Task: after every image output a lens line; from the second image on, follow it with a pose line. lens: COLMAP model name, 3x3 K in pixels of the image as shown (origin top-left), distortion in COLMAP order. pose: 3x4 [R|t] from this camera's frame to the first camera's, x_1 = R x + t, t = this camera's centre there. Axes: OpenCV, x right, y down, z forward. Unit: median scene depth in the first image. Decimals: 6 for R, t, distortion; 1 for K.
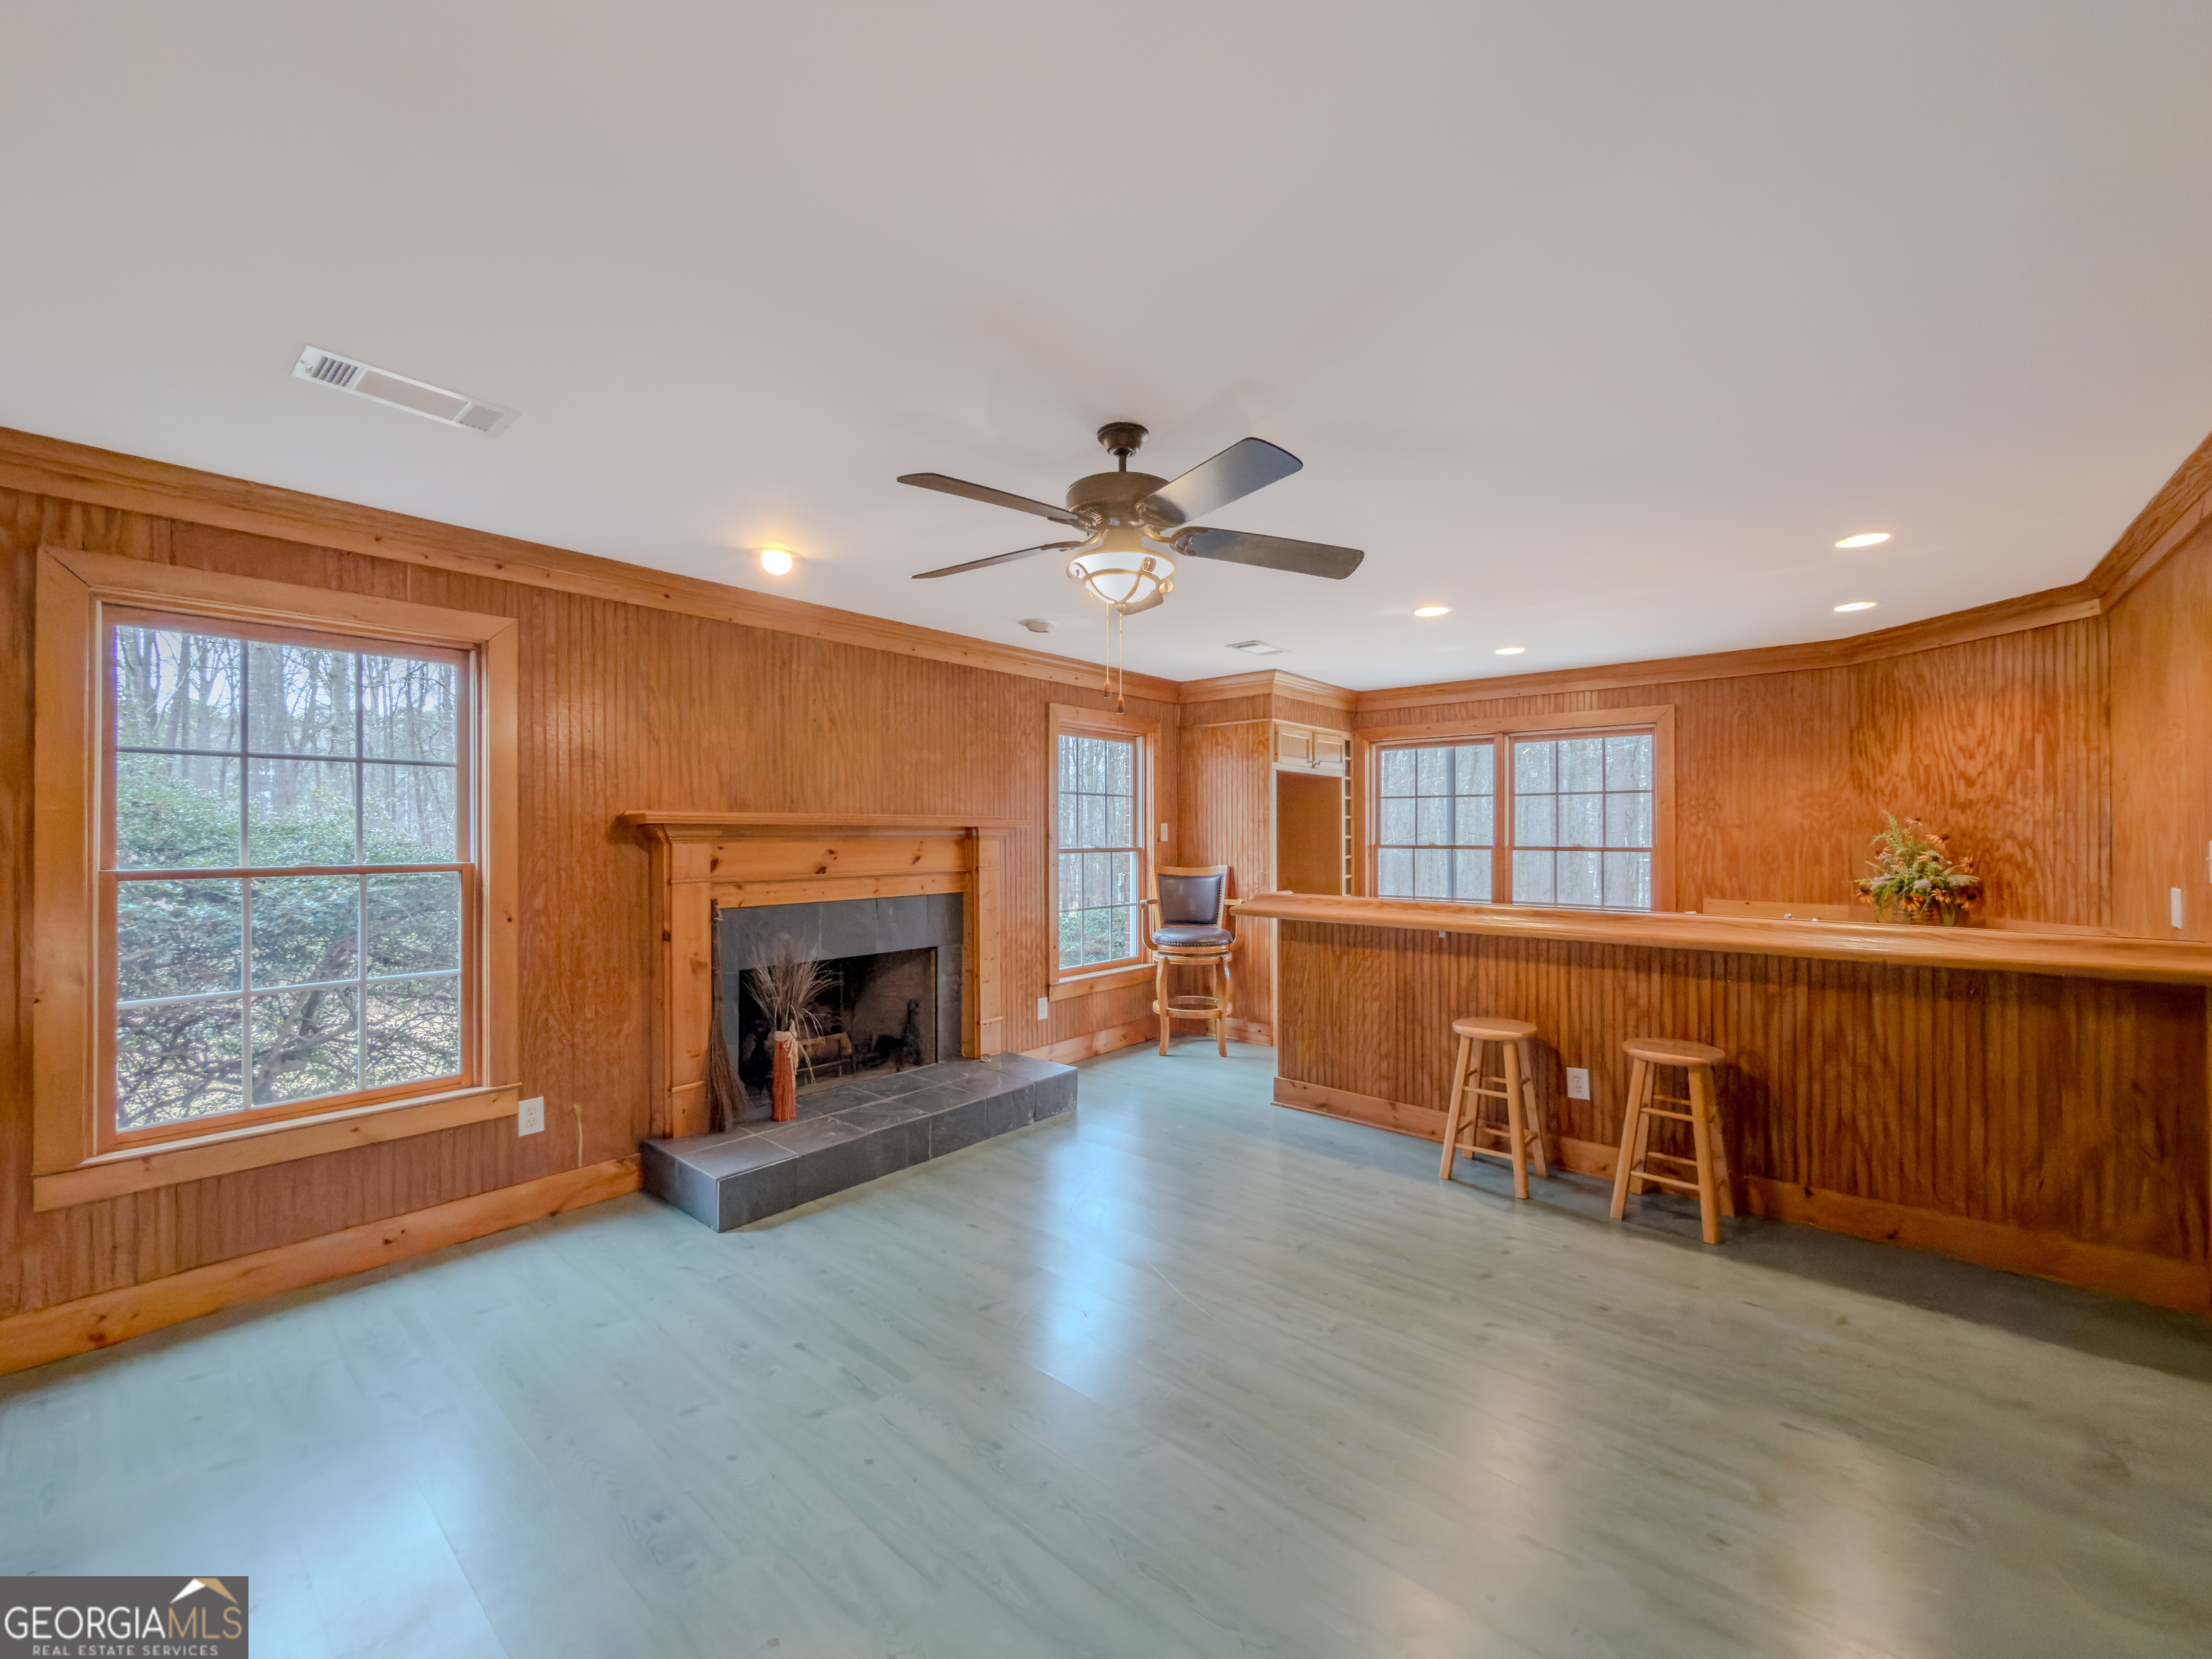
lens RADIAL K [[885.9, 0, 1106.0], [0, 885.9, 829.5], [0, 0, 1]] dist [0.000627, 0.000163]
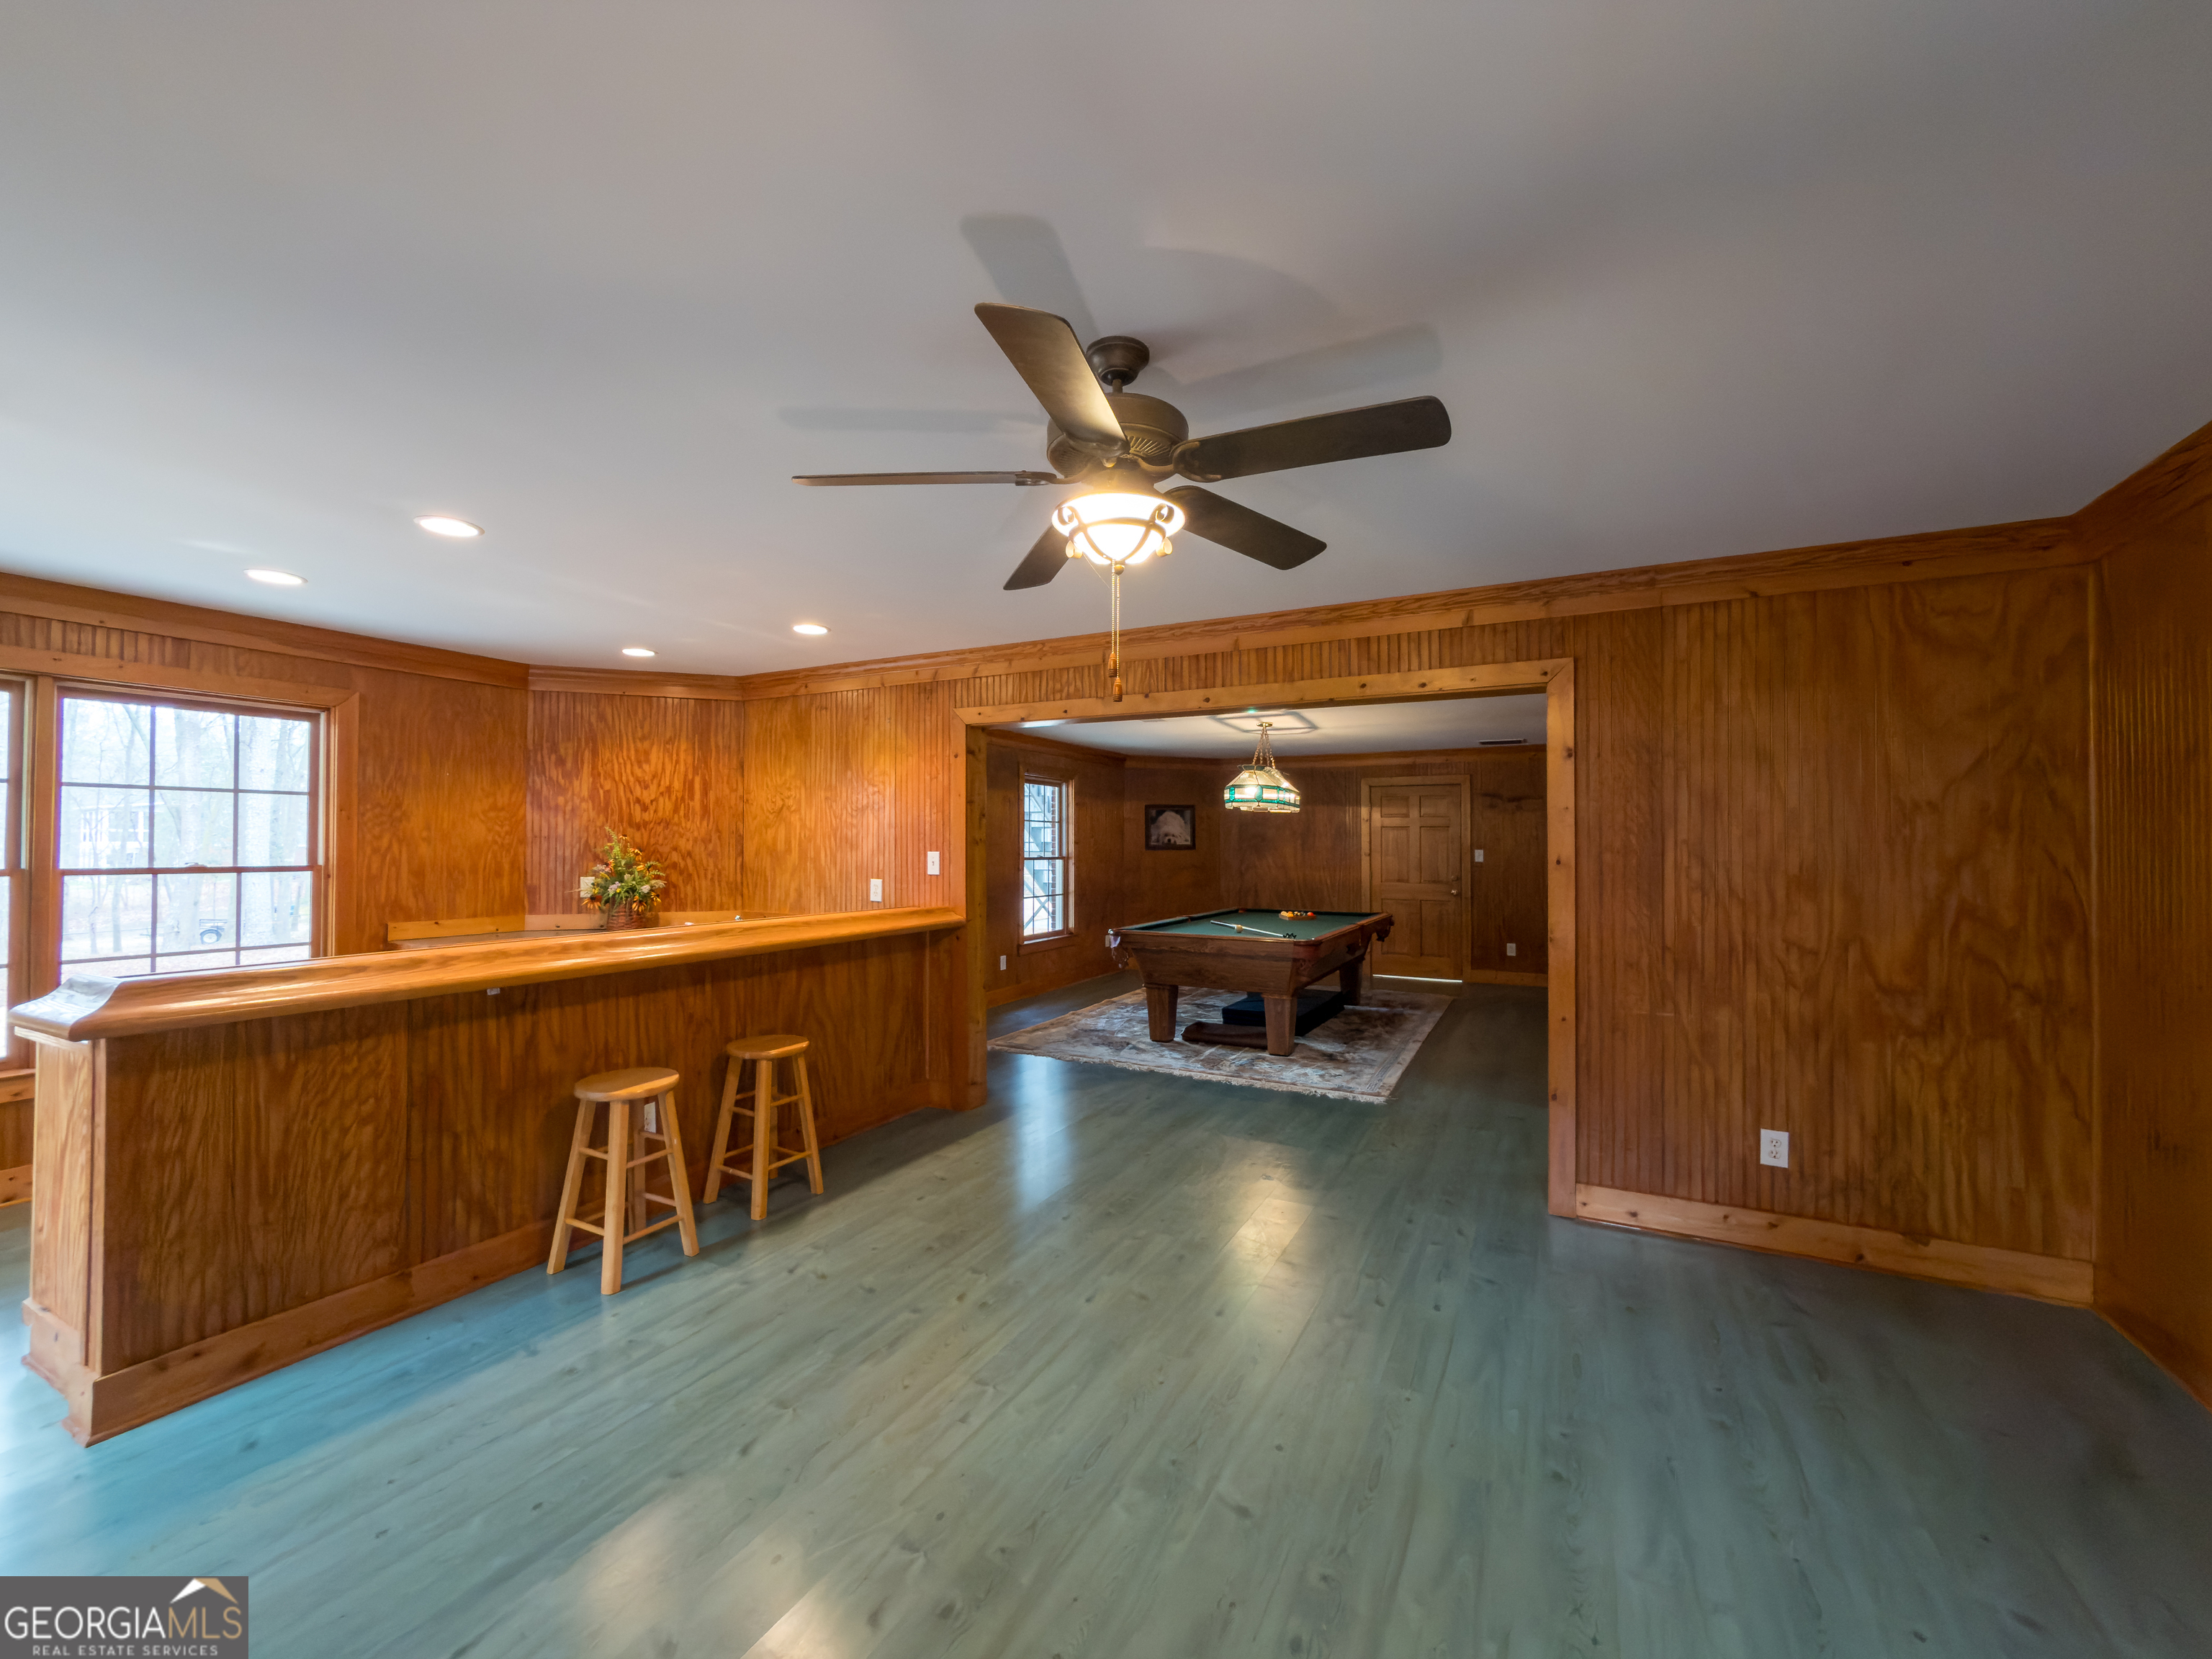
lens RADIAL K [[885.9, 0, 1106.0], [0, 885.9, 829.5], [0, 0, 1]] dist [0.000627, 0.000163]
pose [[-0.231145, 0.017009, 0.972771, -0.410398], [-0.006813, 0.999794, -0.019101, -0.001353], [-0.972895, -0.011043, -0.230982, 0.648108]]
